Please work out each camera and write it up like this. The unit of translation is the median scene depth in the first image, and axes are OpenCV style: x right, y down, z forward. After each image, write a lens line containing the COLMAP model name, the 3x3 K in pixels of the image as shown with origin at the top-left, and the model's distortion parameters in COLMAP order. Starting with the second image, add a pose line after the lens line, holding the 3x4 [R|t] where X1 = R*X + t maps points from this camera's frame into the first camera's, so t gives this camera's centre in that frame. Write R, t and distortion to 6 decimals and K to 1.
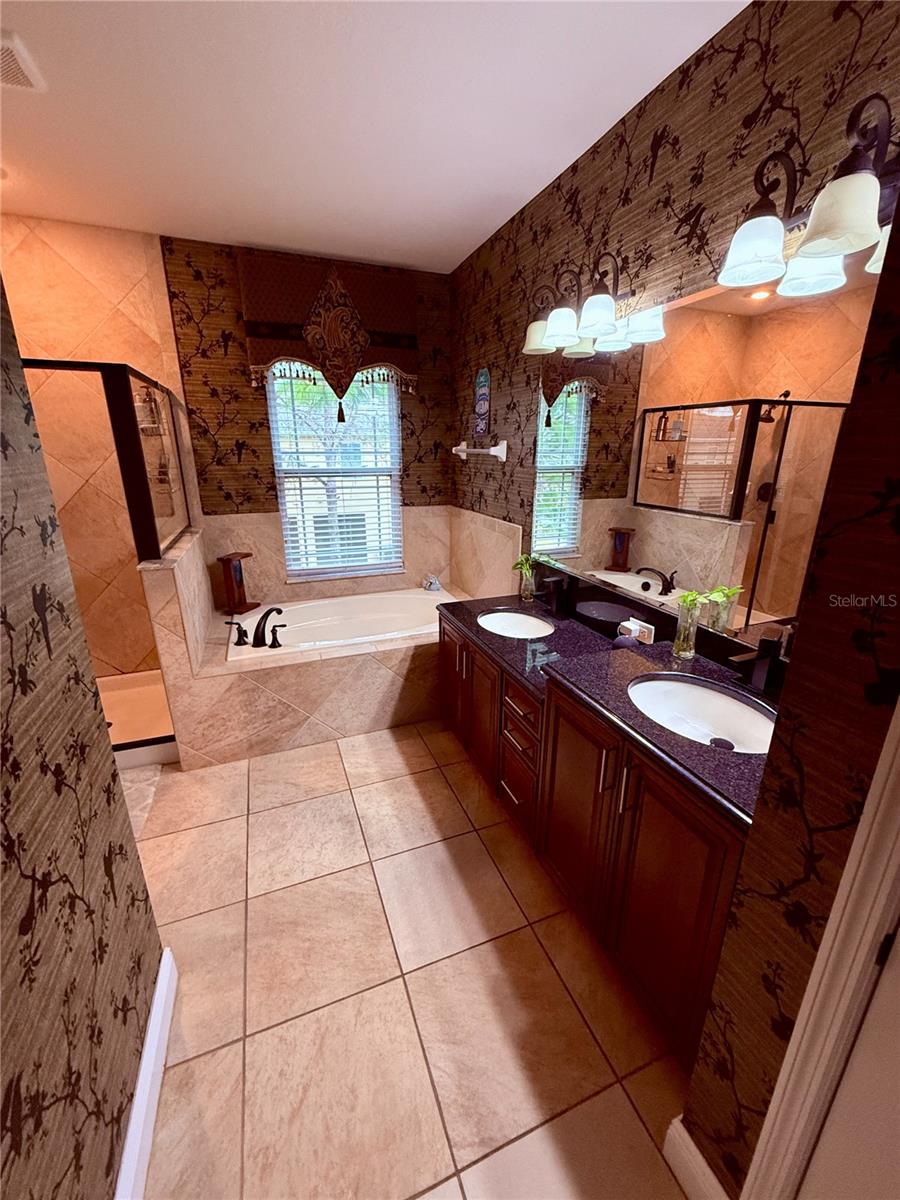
lens RADIAL K [[479.2, 0, 451.1], [0, 479.2, 596.6], [0, 0, 1]] dist [-0.000164, 0.000227]
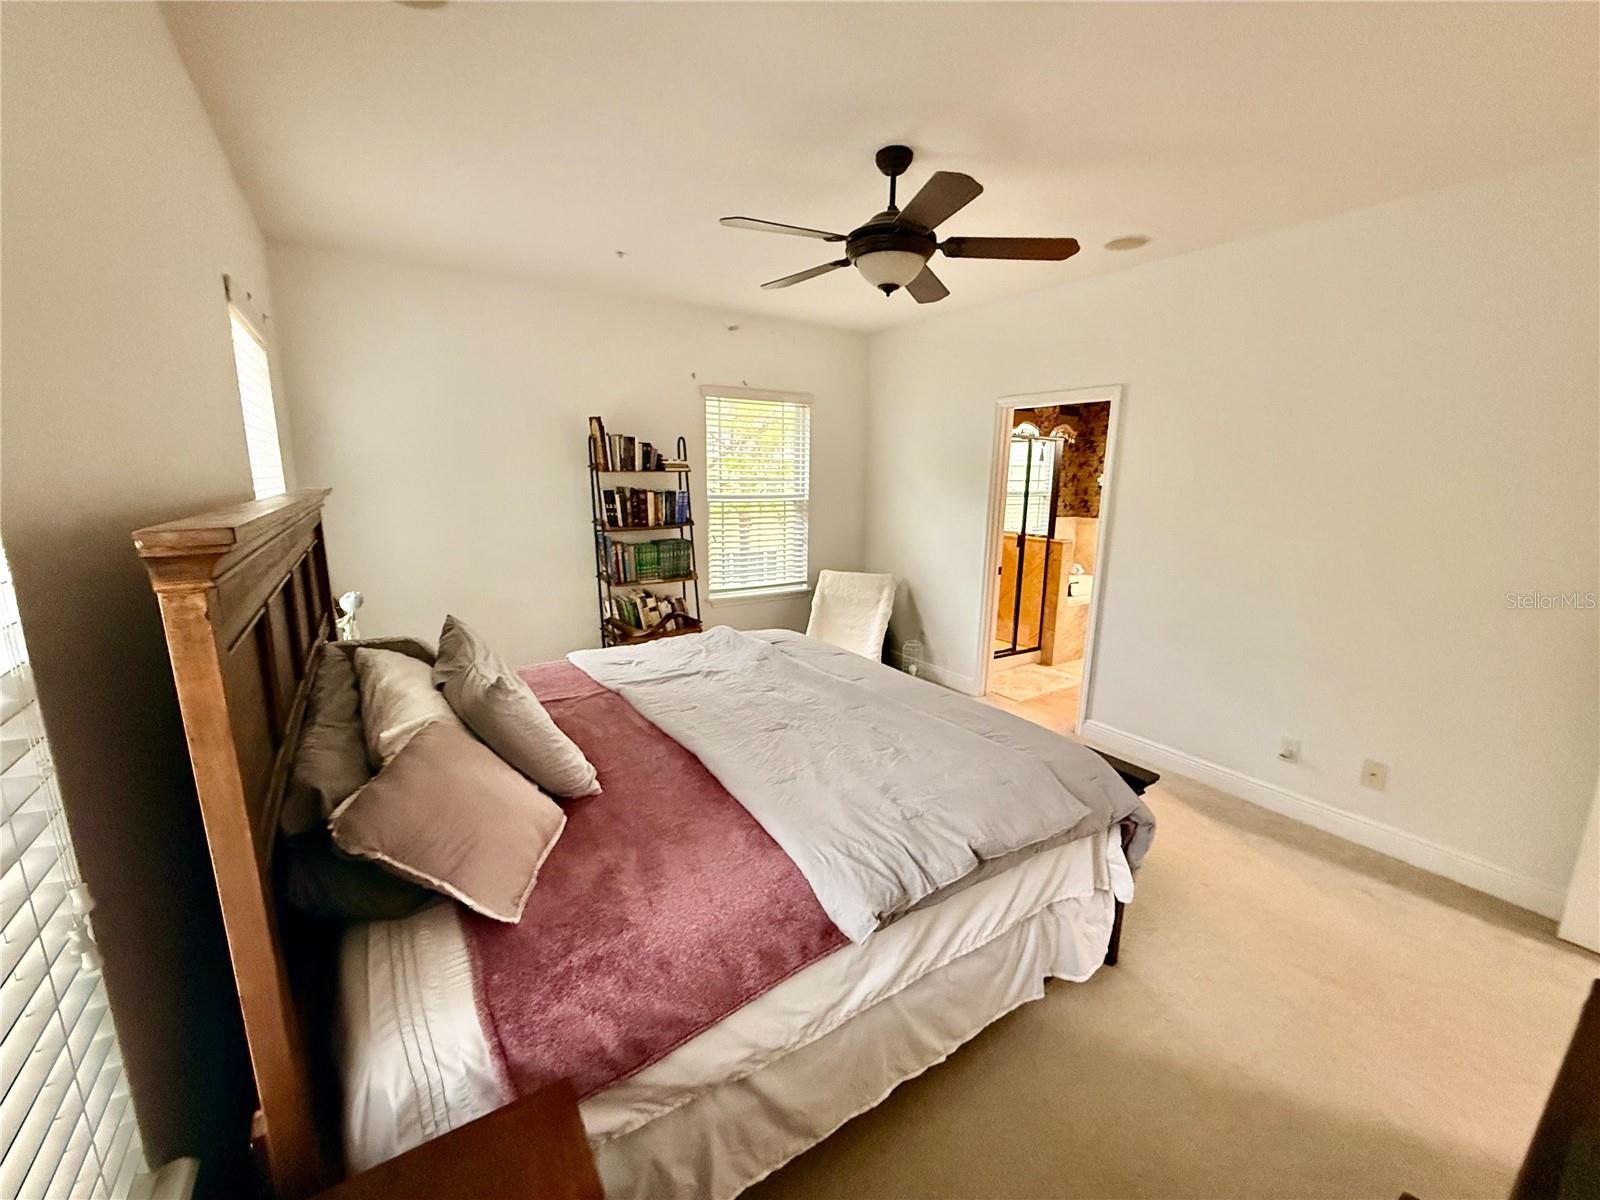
lens RADIAL K [[639.0, 0, 806.2], [0, 639.0, 601.3], [0, 0, 1]] dist [-0.000164, 0.000227]
pose [[0.976973, -0.033989, 0.210638, -1.817770], [0.055259, 0.993853, -0.095931, 0.298400], [-0.206082, 0.105362, 0.972846, -0.998594]]
